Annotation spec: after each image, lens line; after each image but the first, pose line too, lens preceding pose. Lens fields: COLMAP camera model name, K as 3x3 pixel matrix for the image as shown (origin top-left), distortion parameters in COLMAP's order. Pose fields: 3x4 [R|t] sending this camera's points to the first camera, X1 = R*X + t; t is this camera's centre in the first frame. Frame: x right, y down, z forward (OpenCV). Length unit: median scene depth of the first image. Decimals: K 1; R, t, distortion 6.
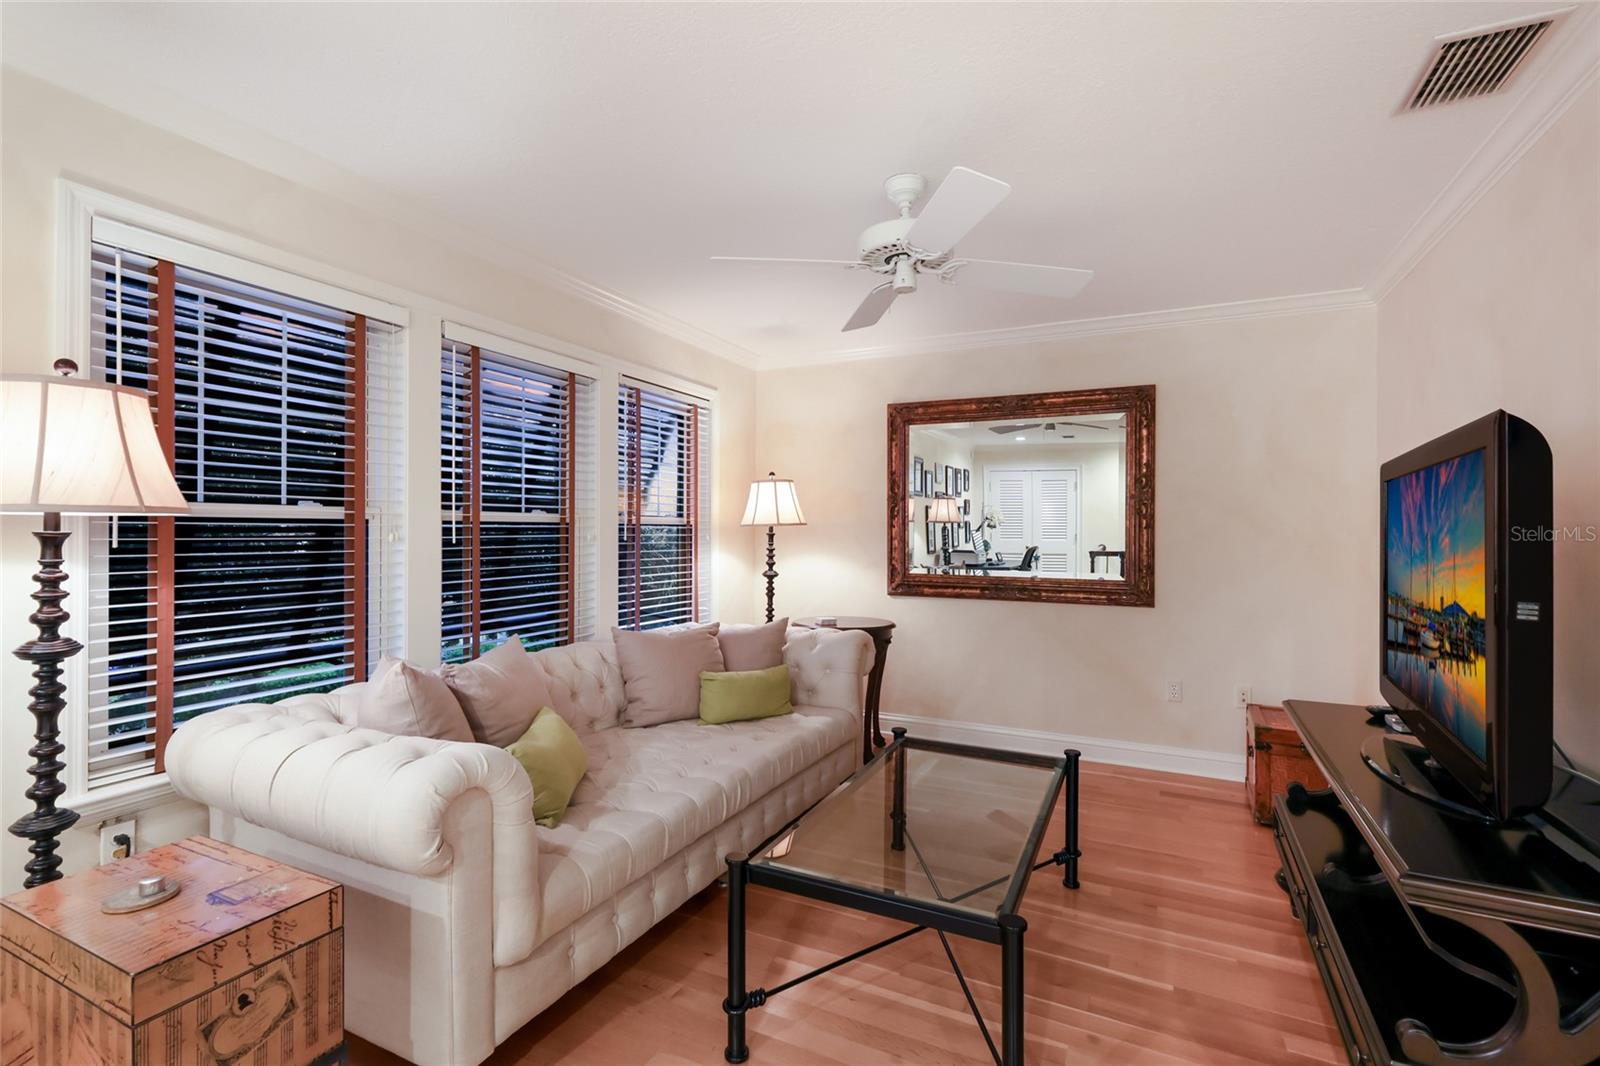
lens RADIAL K [[702.6, 0, 799.9], [0, 702.6, 518.2], [0, 0, 1]] dist [-0.005186, -0.001209]
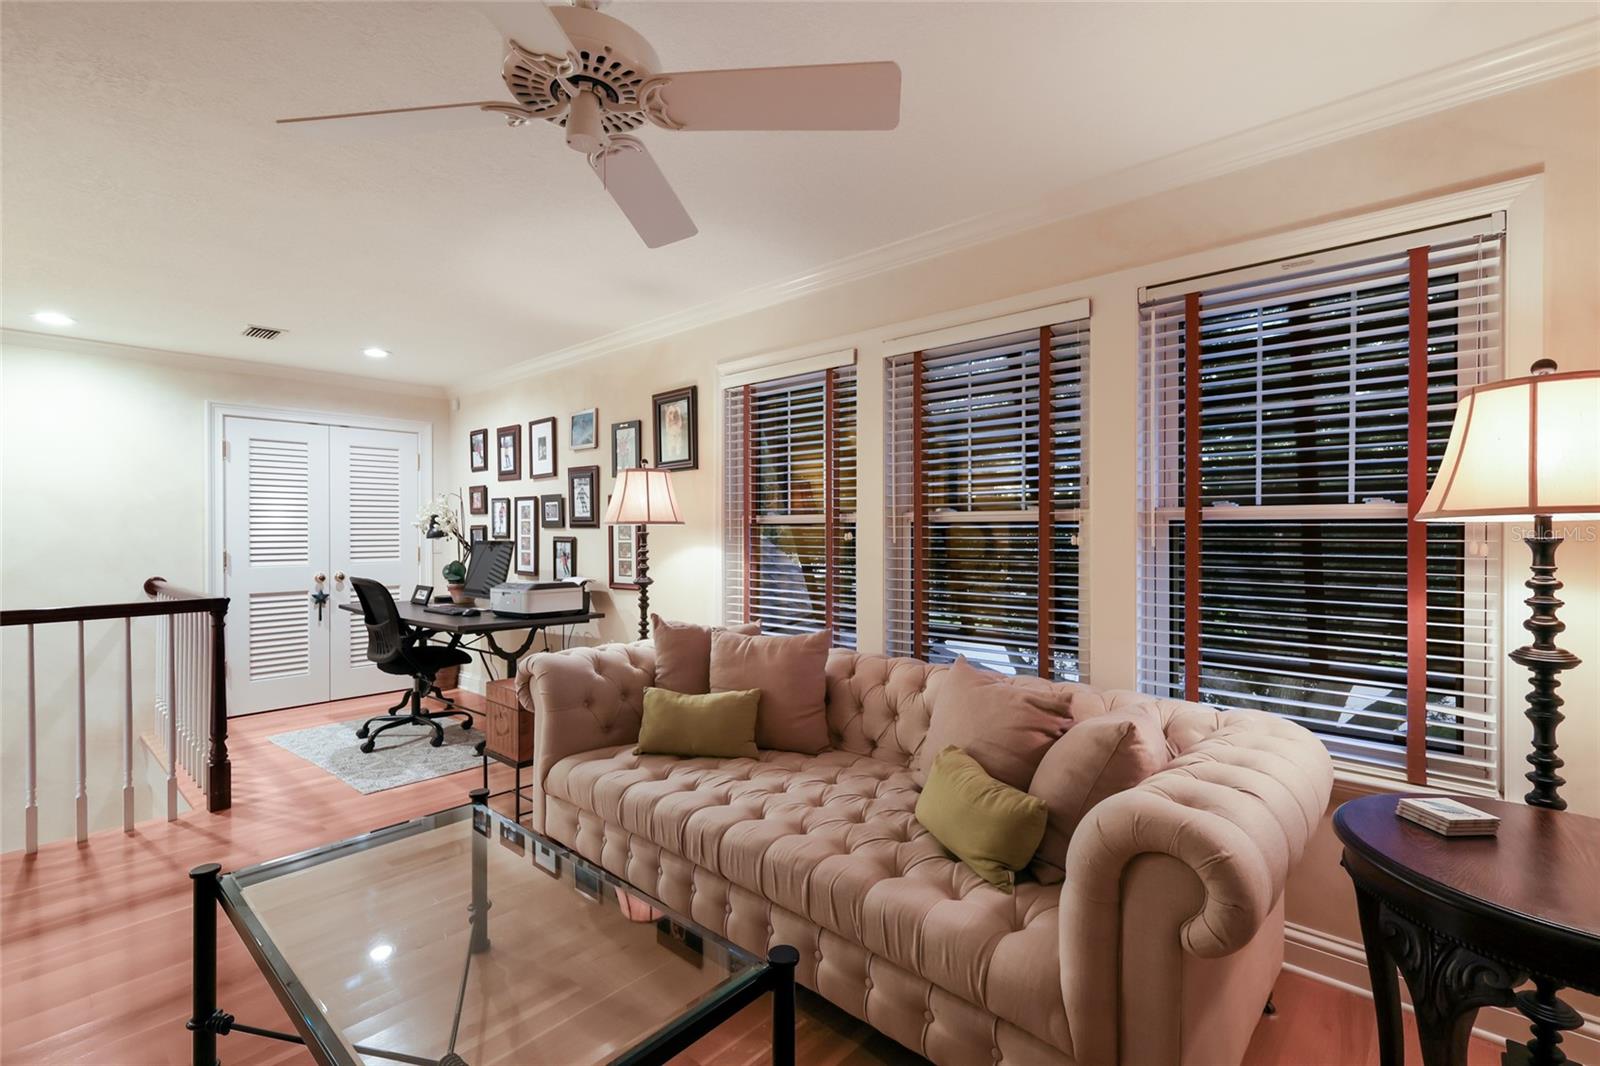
lens RADIAL K [[702.6, 0, 806.8], [0, 702.6, 539.7], [0, 0, 1]] dist [-0.005186, -0.001209]
pose [[-0.303972, 0.013204, -0.952590, 0.167295], [0.003563, 0.999913, 0.012723, 0.006978], [0.952674, 0.000473, -0.303992, 0.322927]]
